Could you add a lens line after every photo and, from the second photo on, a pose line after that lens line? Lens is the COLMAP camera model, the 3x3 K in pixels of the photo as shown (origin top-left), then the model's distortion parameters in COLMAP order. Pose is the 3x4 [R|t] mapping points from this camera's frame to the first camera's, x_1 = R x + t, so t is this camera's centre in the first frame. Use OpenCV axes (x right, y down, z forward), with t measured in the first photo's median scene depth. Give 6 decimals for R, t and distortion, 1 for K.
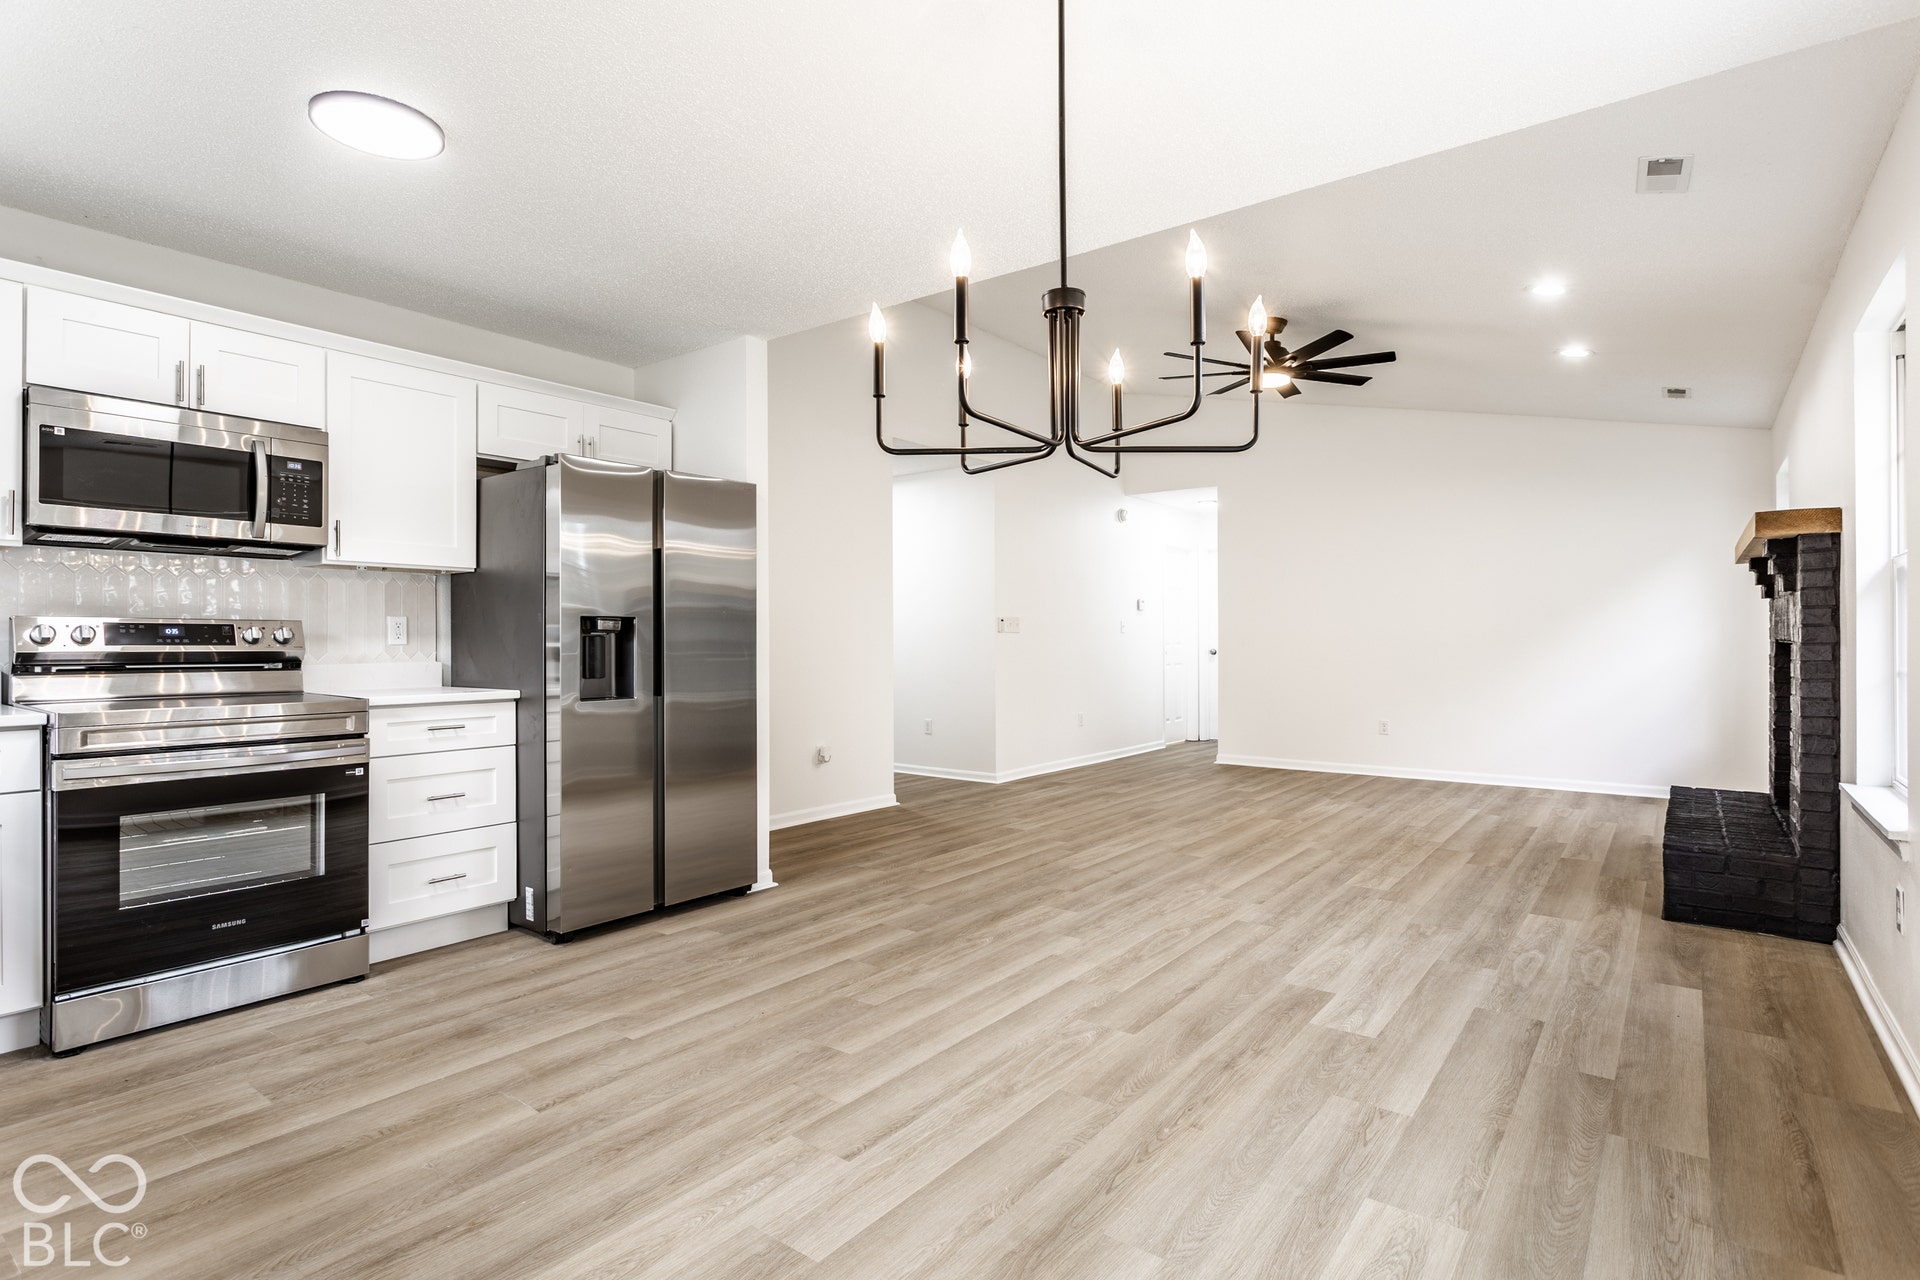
lens RADIAL K [[957.7, 0, 961.9], [0, 957.7, 635.9], [0, 0, 1]] dist [-0.010041, 0.004349]
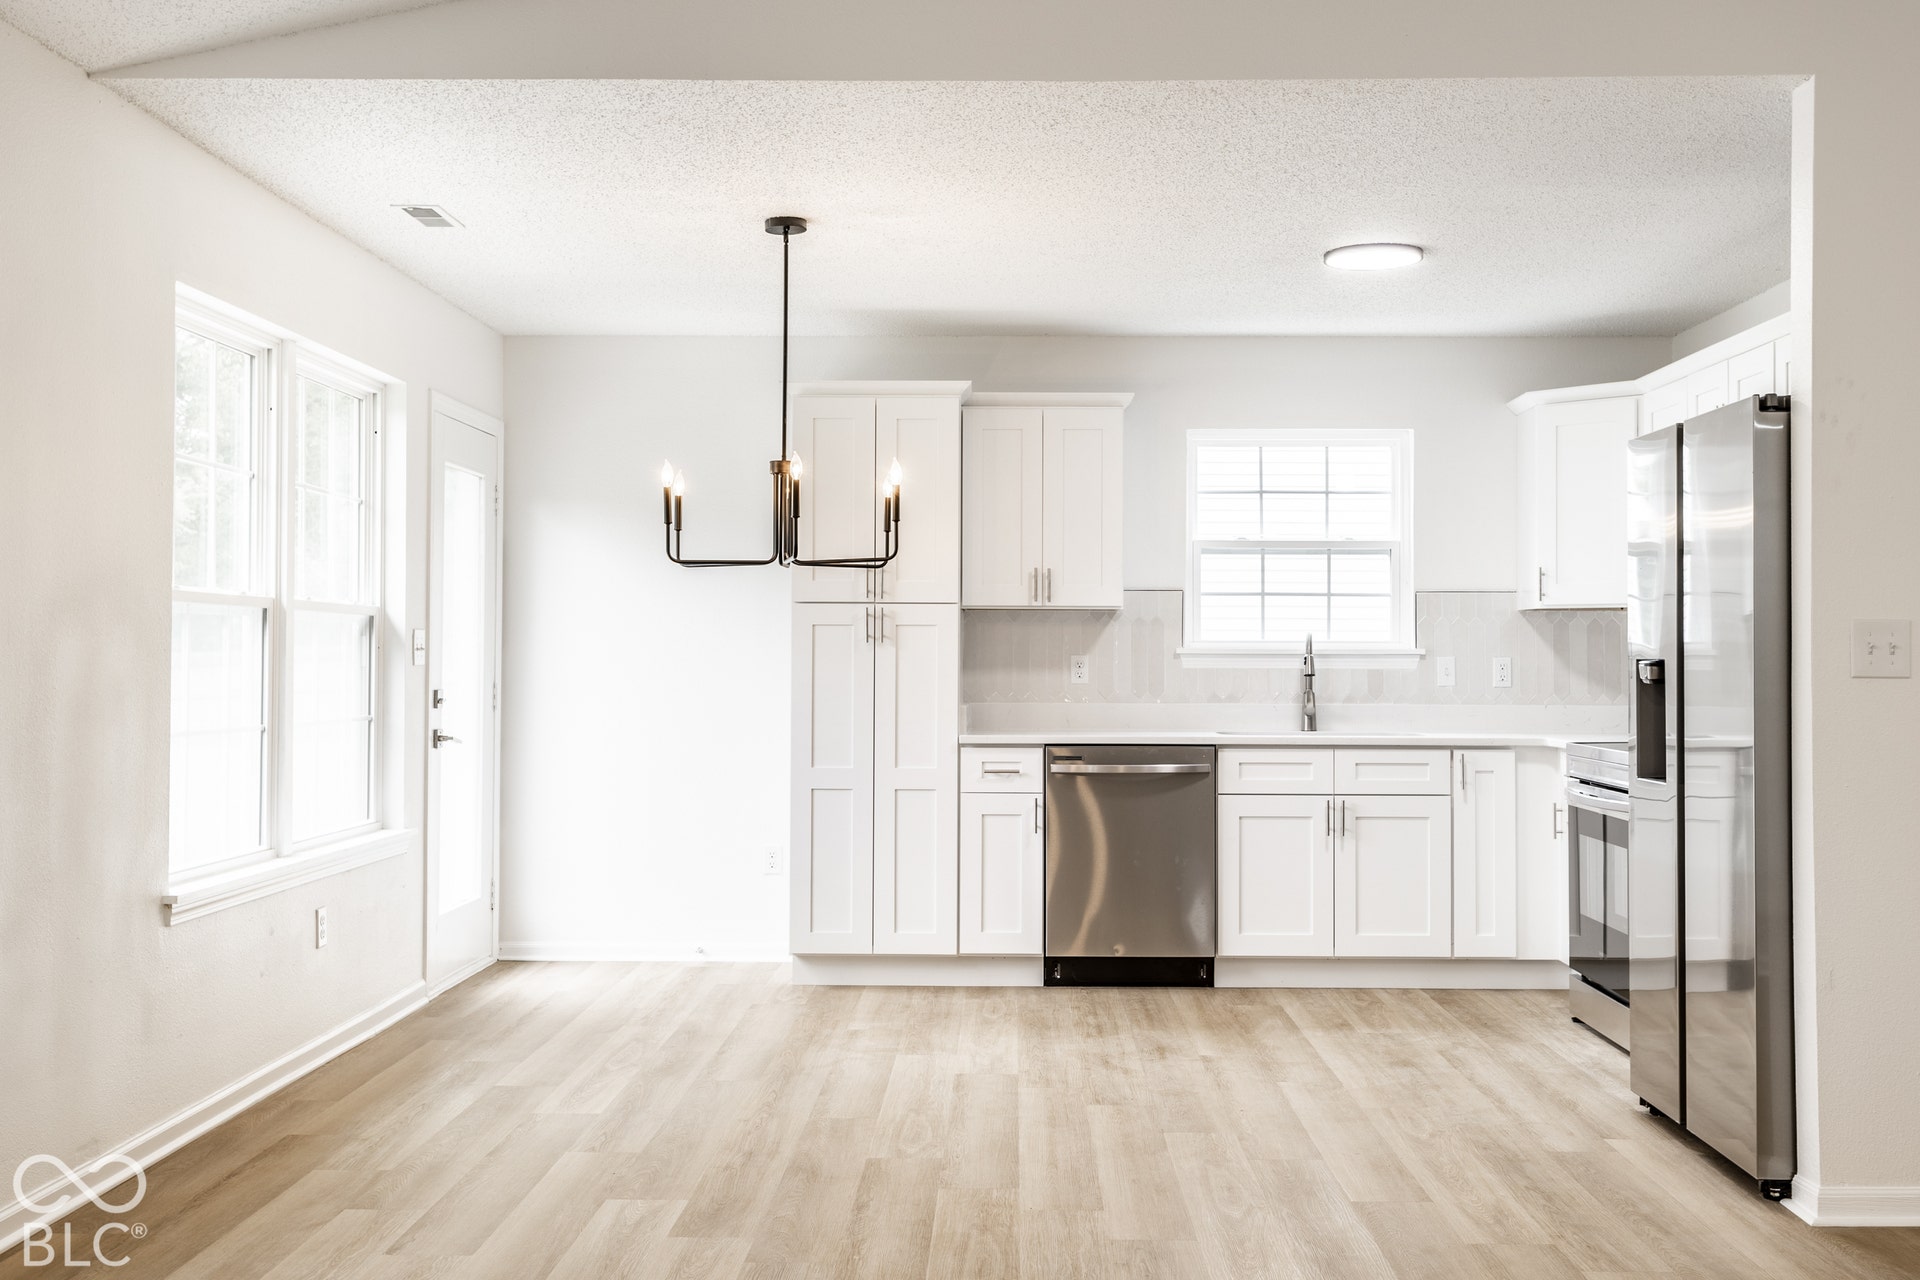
lens RADIAL K [[1984.8, 0, 984.8], [0, 1984.8, 613.9], [0, 0, 1]] dist [0.013718, 0.000000]
pose [[-0.805834, -0.013175, -0.591995, 0.936739], [0.000637, 0.999733, -0.023116, -0.021820], [0.592141, -0.019004, -0.805610, 2.033152]]
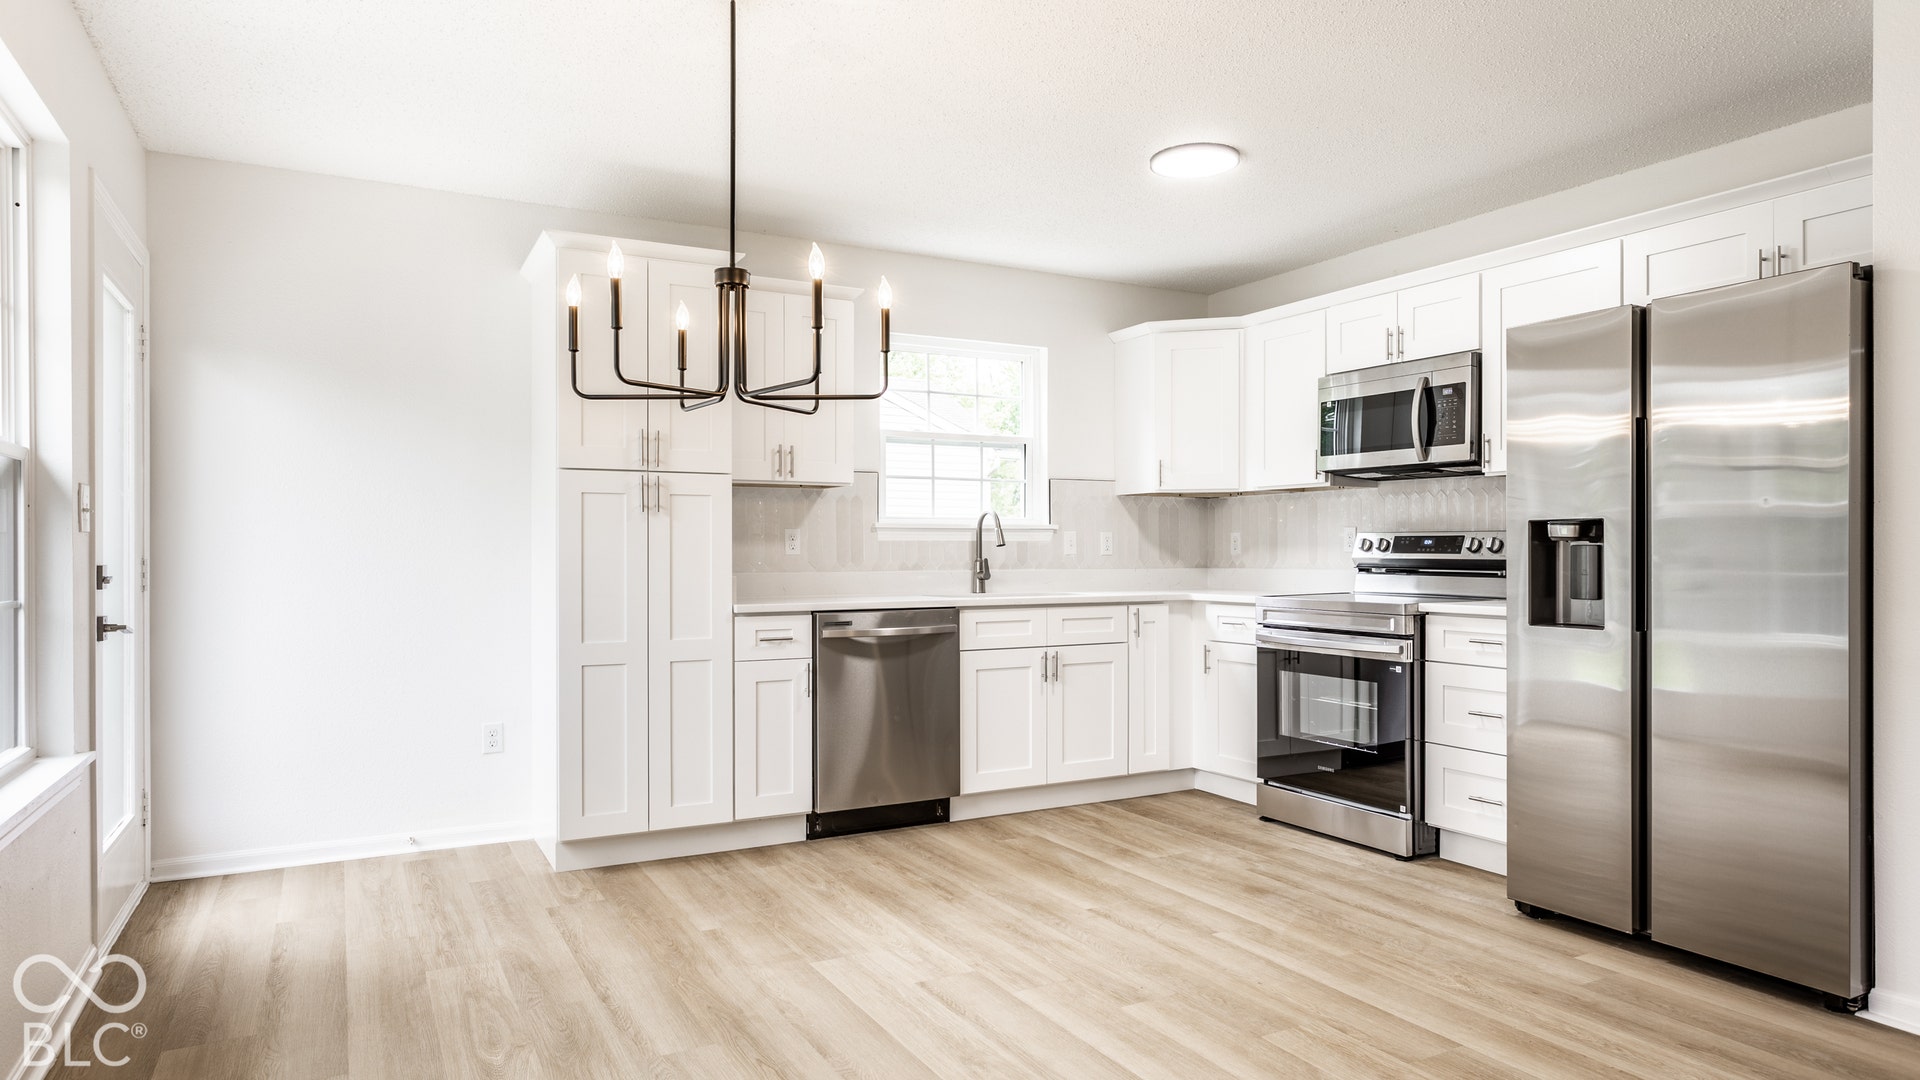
lens RADIAL K [[1151.6, 0, 979.1], [0, 1151.6, 553.2], [0, 0, 1]] dist [-0.014591, 0.009057]
pose [[-0.401139, 0.006079, -0.915997, 0.726467], [0.006157, 0.999973, 0.003940, 0.000138], [0.915996, -0.004059, -0.401166, 1.022840]]
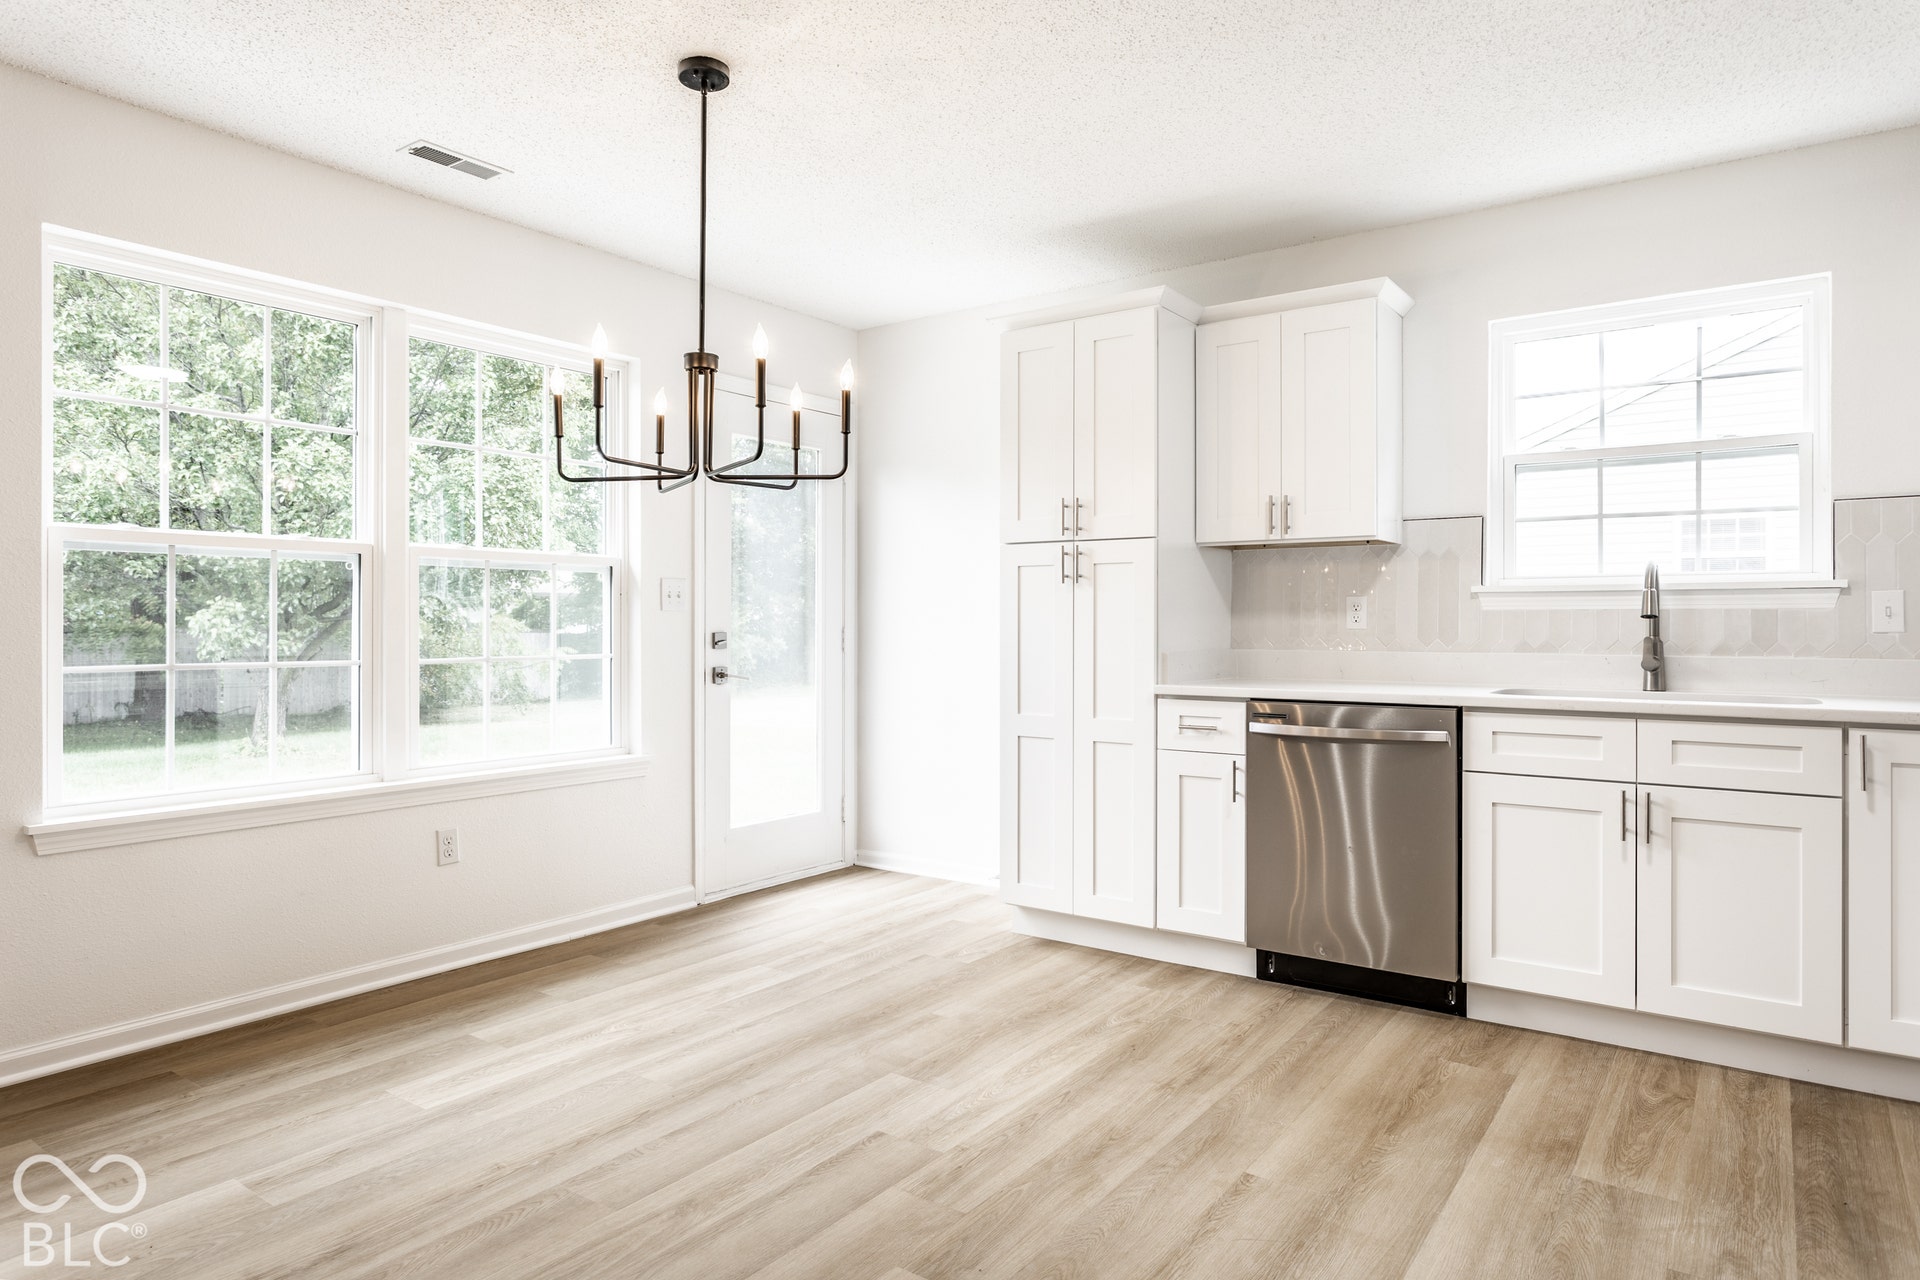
lens RADIAL K [[1143.7, 0, 967.0], [0, 1143.7, 622.3], [0, 0, 1]] dist [-0.011050, 0.008653]
pose [[-0.999579, 0.002121, -0.028951, -0.110611], [0.002245, 0.999988, -0.004245, 0.003723], [0.028942, -0.004308, -0.999572, 1.377901]]
